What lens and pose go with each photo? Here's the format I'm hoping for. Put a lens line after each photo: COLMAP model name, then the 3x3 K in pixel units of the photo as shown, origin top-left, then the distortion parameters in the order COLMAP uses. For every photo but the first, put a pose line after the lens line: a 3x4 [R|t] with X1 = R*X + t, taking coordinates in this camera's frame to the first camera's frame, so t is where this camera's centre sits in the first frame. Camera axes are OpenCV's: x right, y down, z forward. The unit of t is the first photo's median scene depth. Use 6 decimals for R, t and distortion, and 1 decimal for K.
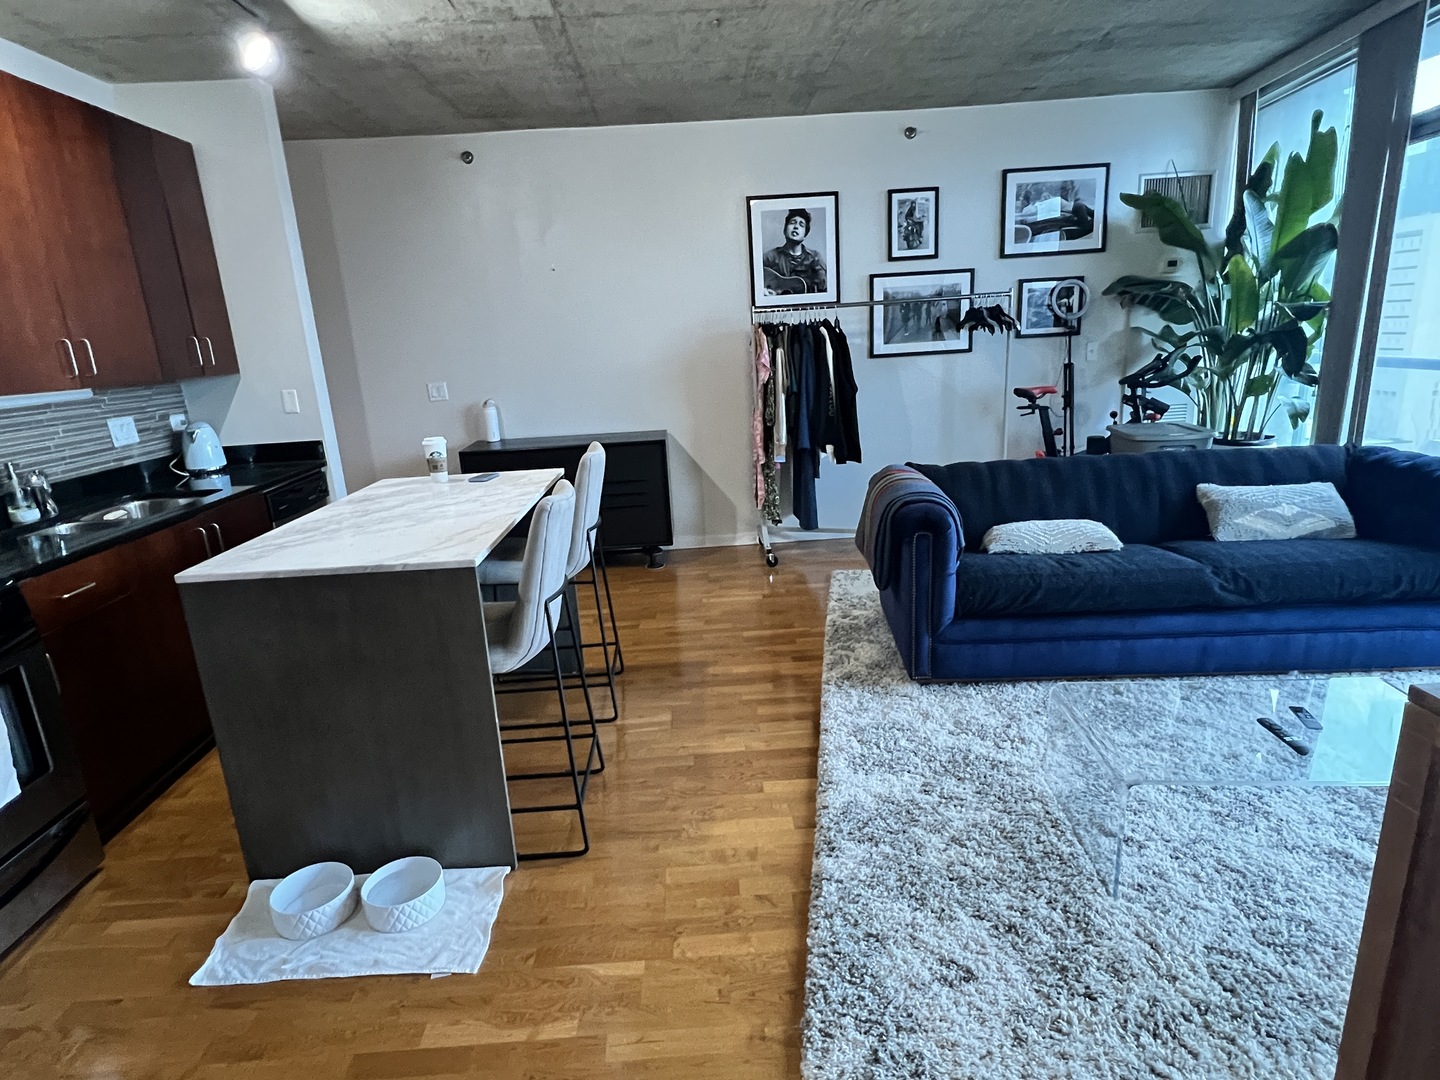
lens RADIAL K [[784.8, 0, 716.3], [0, 784.8, 543.9], [0, 0, 1]] dist [-0.001644, -0.000178]
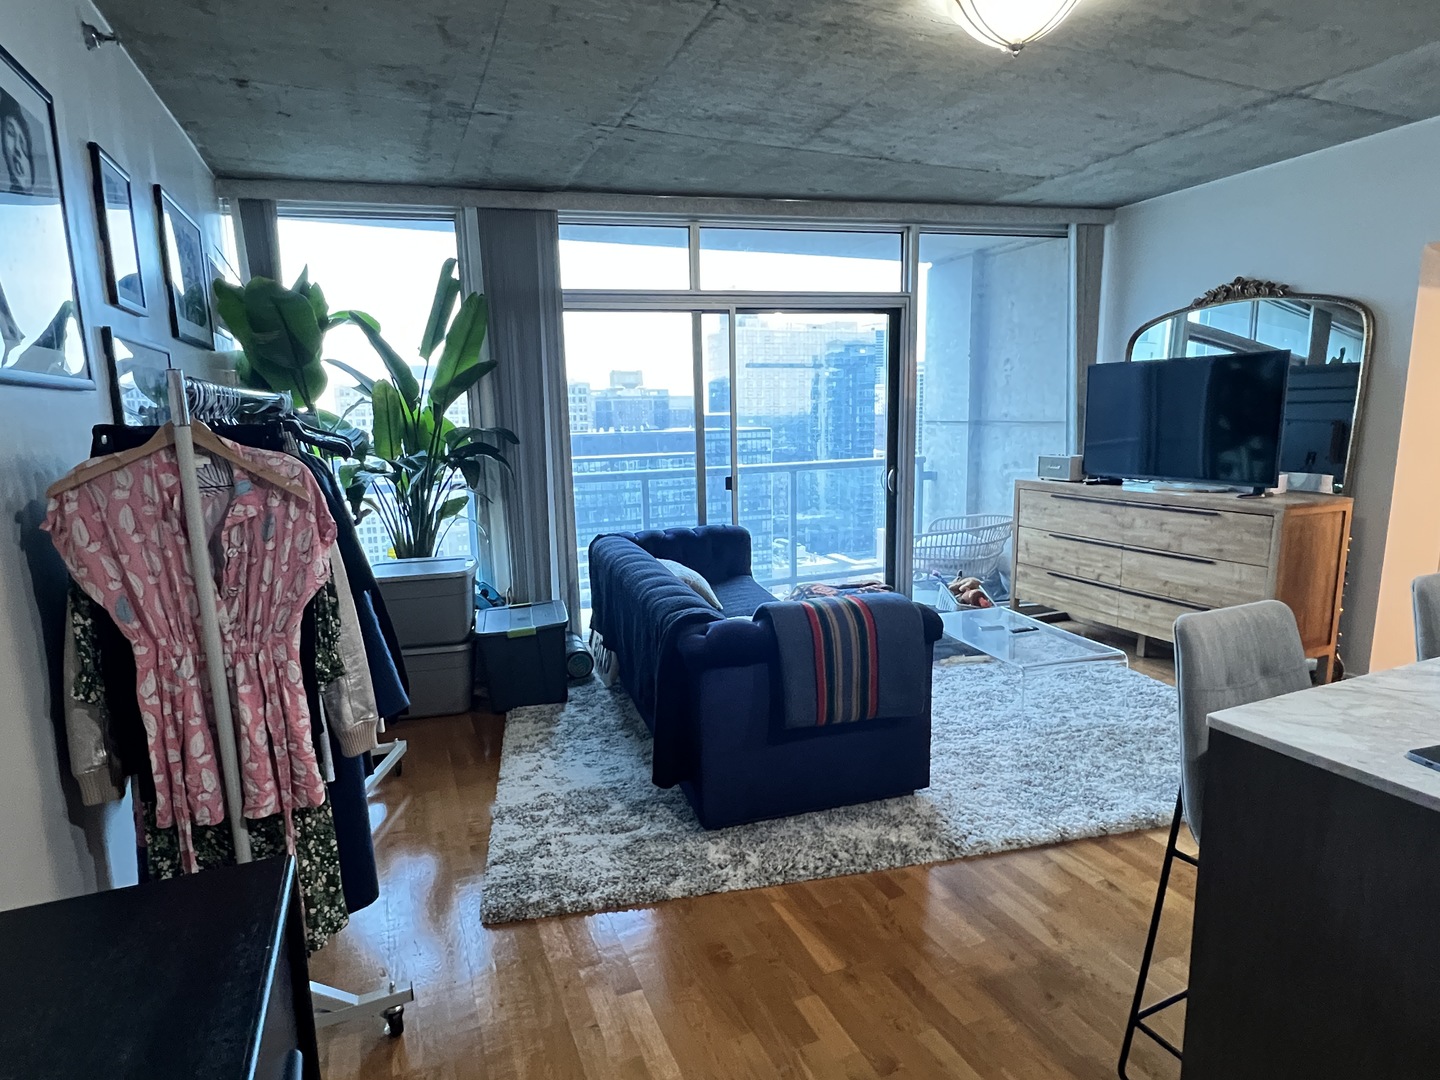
lens RADIAL K [[783.7, 0, 717.3], [0, 783.7, 548.6], [0, 0, 1]] dist [-0.001302, -0.000839]
pose [[-0.355634, -0.093659, 0.929921, -0.358689], [0.287974, 0.935579, 0.204360, -0.253458], [-0.889154, 0.340470, -0.305752, 0.991922]]
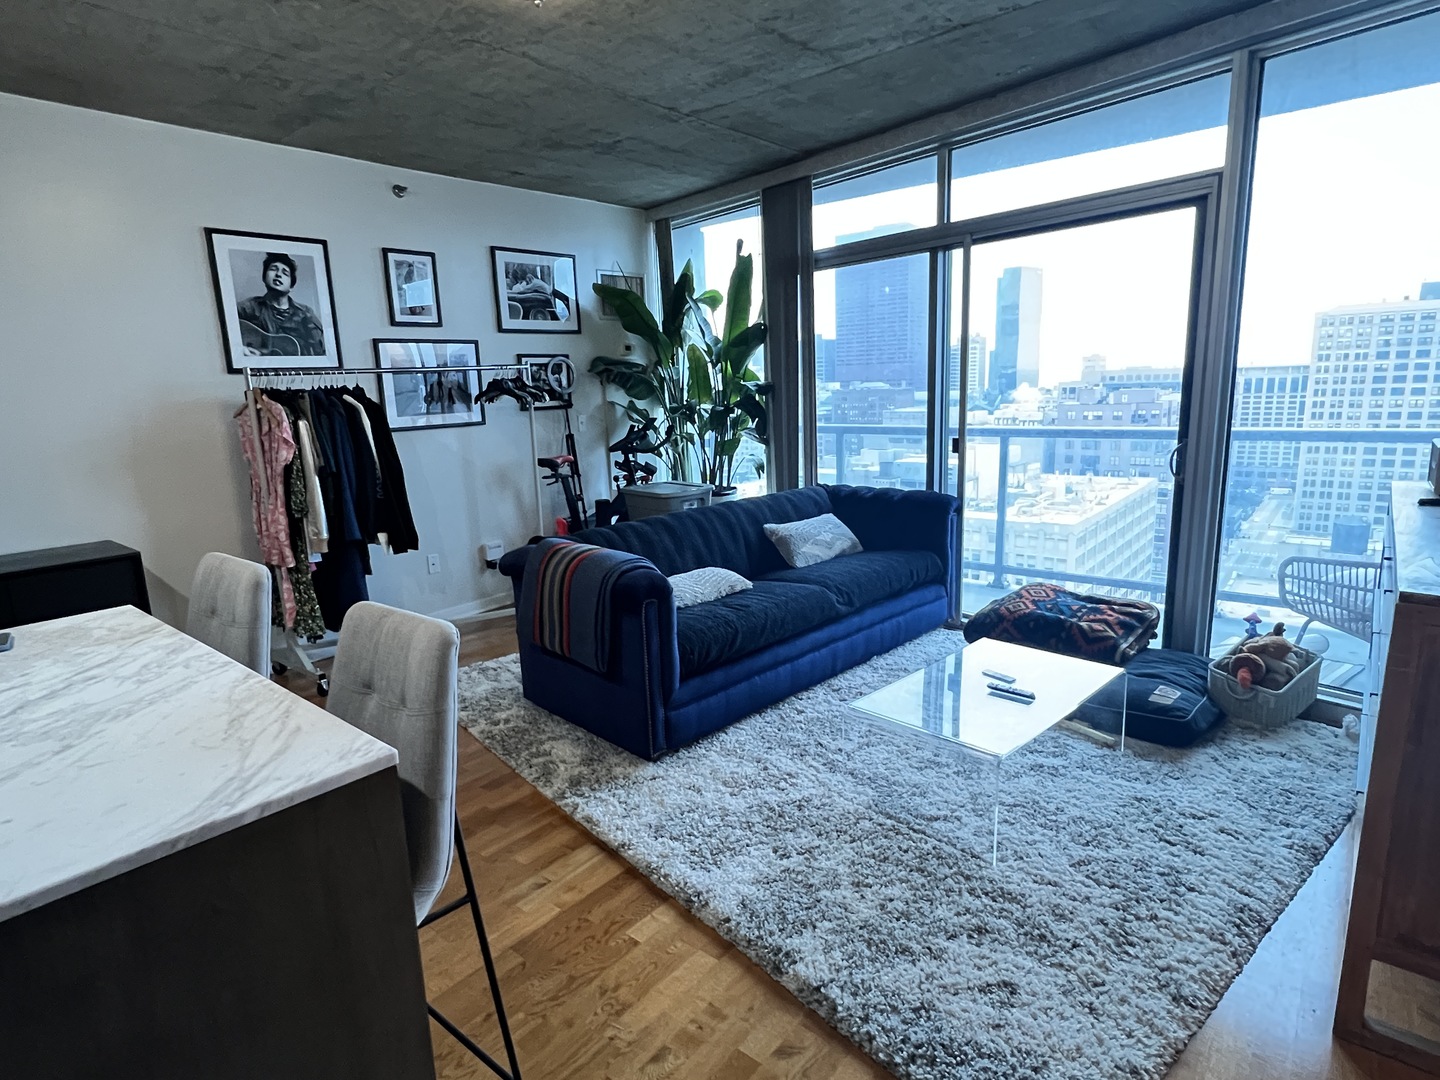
lens RADIAL K [[785.7, 0, 714.3], [0, 785.7, 540.3], [0, 0, 1]] dist [0.000880, -0.000097]
pose [[0.668592, -0.116788, 0.734402, -0.248511], [0.195555, 0.980443, -0.022116, -0.032564], [-0.717456, 0.158402, 0.678355, 0.189158]]
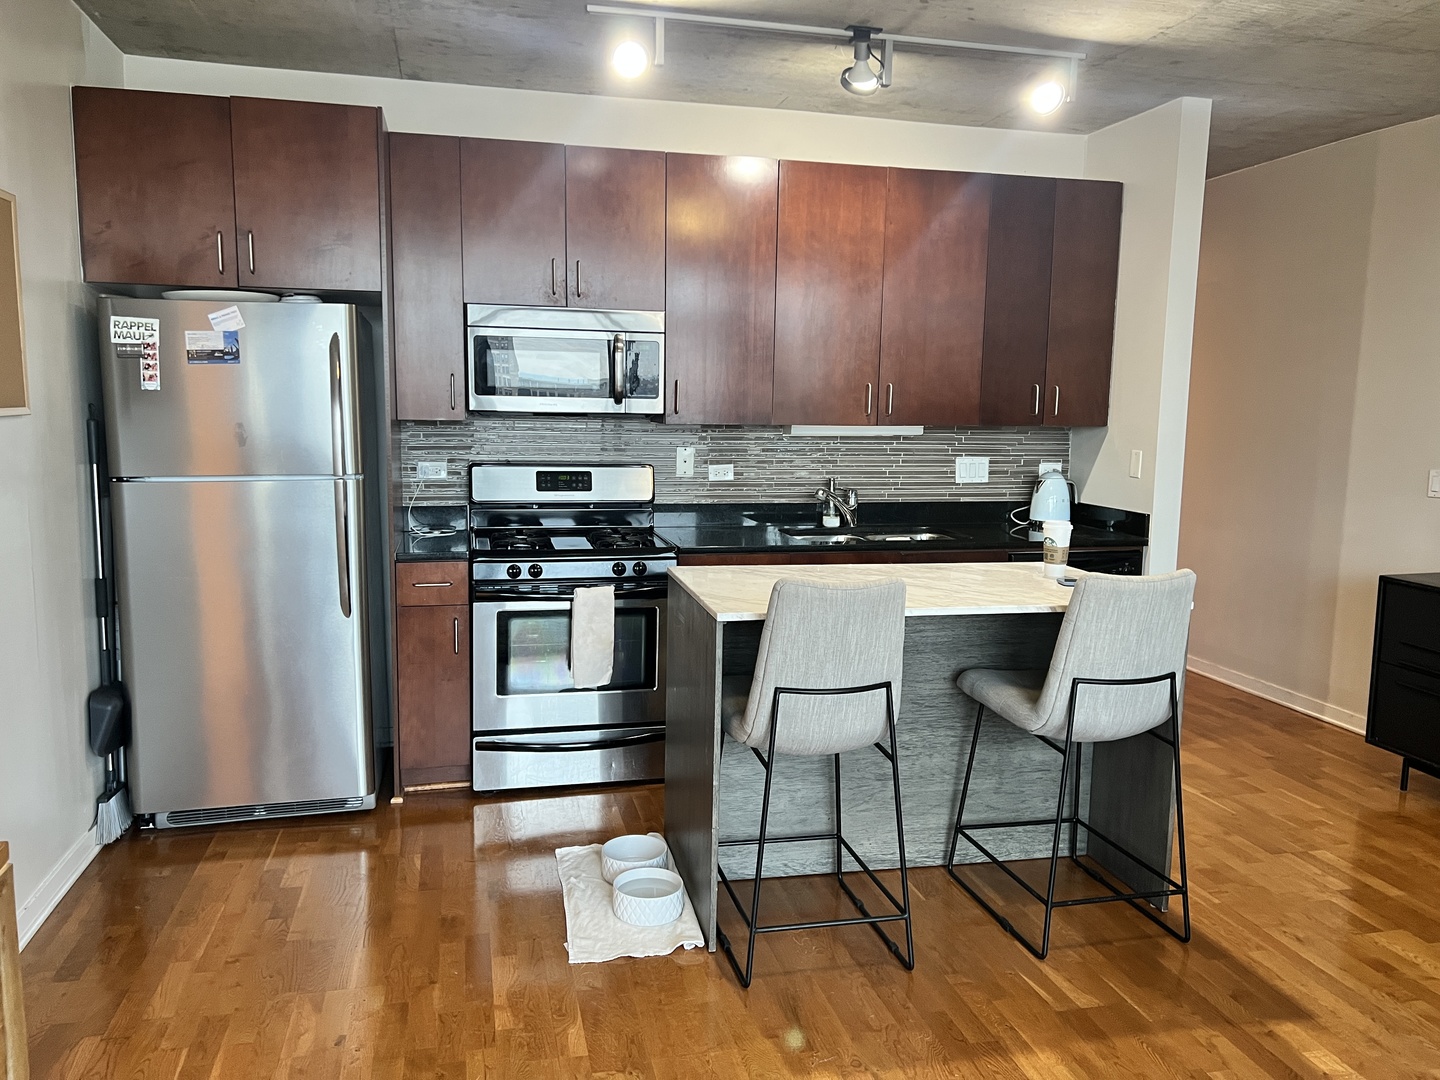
lens RADIAL K [[1073.8, 0, 720.0], [0, 1073.8, 540.0], [0, 0, 1]] dist [0.052214, -0.051388]
pose [[0.197058, 0.186705, -0.962450, 0.436082], [-0.283558, 0.950595, 0.126348, -0.107153], [0.938490, 0.248012, 0.240264, 0.277135]]
